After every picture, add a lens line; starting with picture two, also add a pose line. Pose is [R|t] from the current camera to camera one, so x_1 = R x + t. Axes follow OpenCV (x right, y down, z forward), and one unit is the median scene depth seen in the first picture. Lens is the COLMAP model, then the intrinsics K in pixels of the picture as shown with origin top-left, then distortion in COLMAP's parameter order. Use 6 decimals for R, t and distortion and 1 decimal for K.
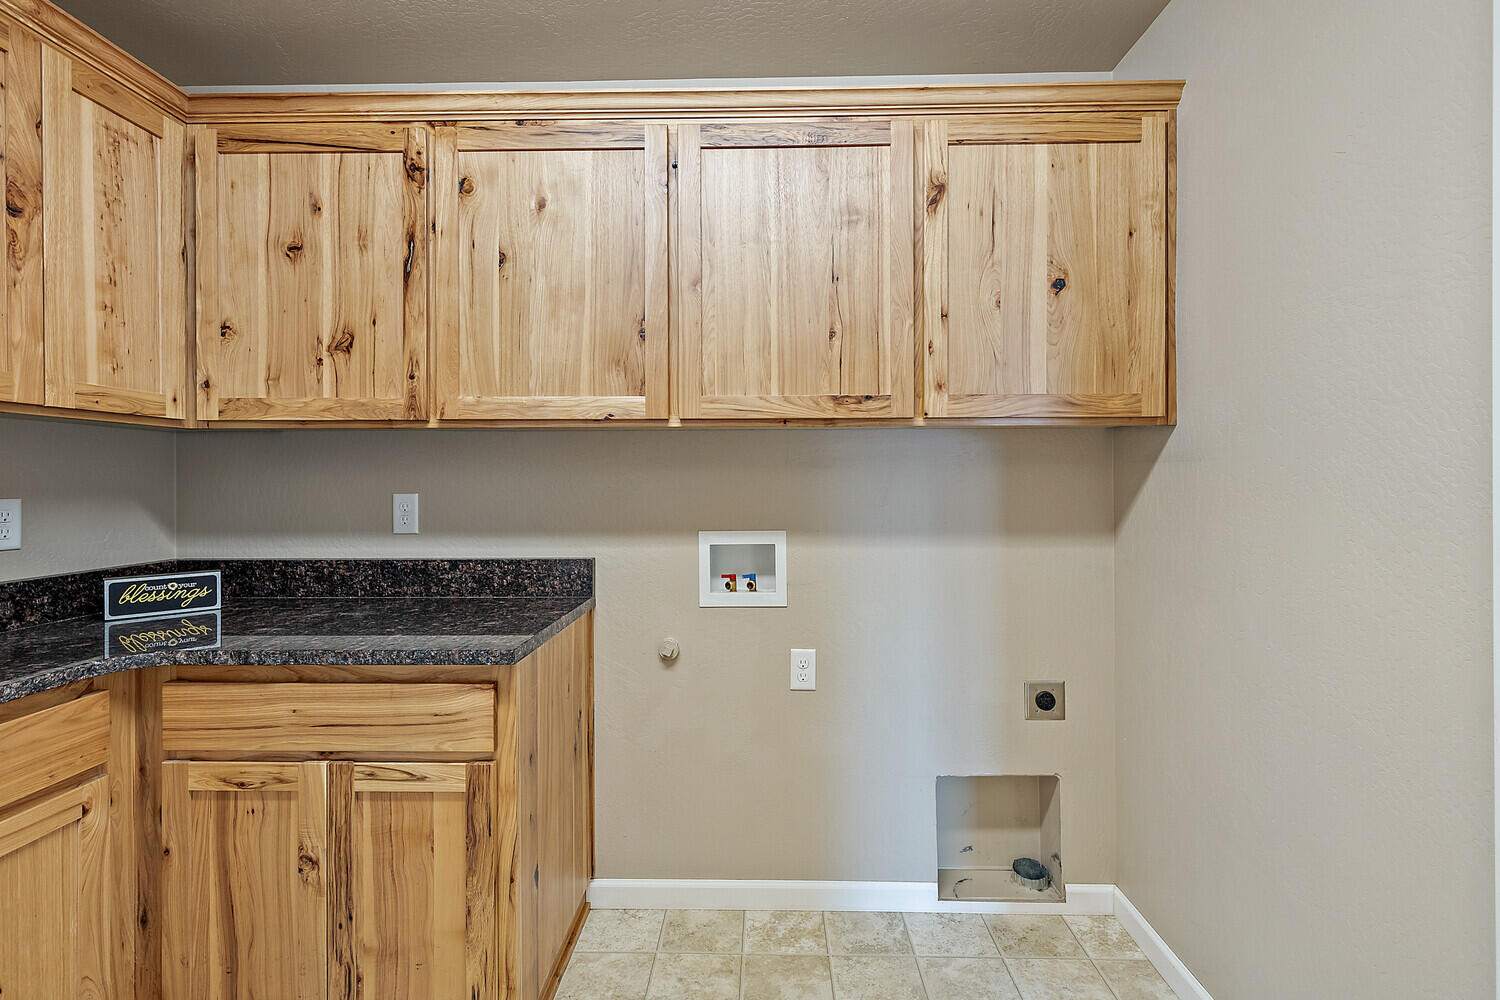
lens RADIAL K [[681.5, 0, 752.9], [0, 681.5, 483.1], [0, 0, 1]] dist [0.005375, 0.000059]
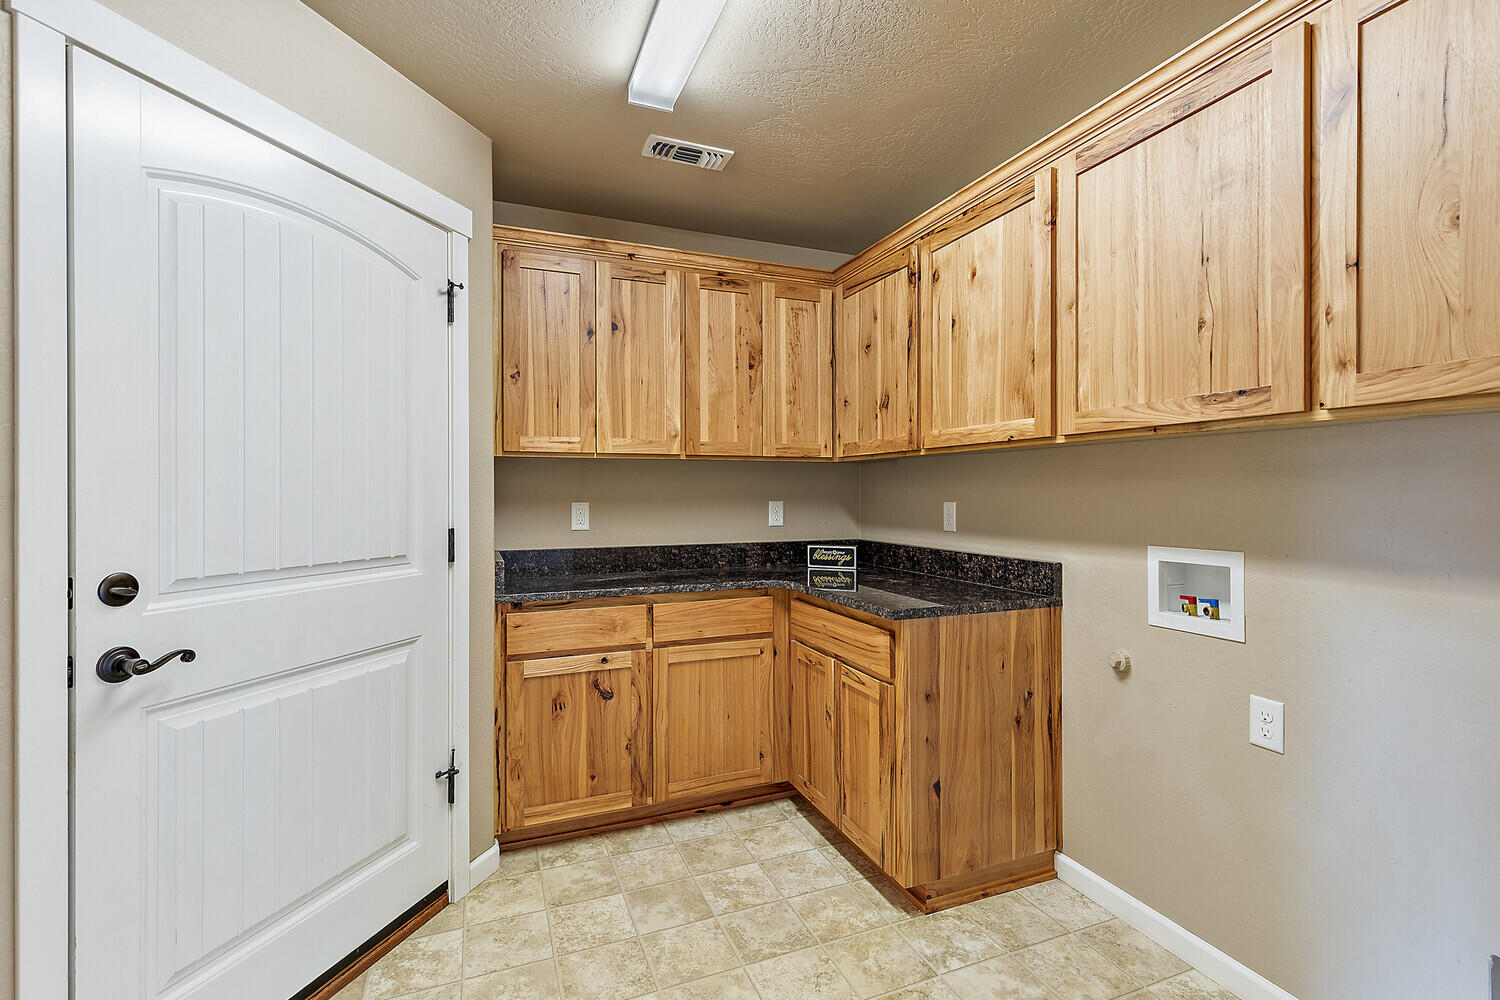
lens RADIAL K [[675.5, 0, 750.0], [0, 675.5, 500.0], [0, 0, 1]] dist [-0.000373, 0.000307]
pose [[0.391873, 0.012184, -0.919939, 0.681000], [-0.003919, 0.999925, 0.011574, -0.002690], [0.920011, -0.000930, 0.391892, 0.130688]]
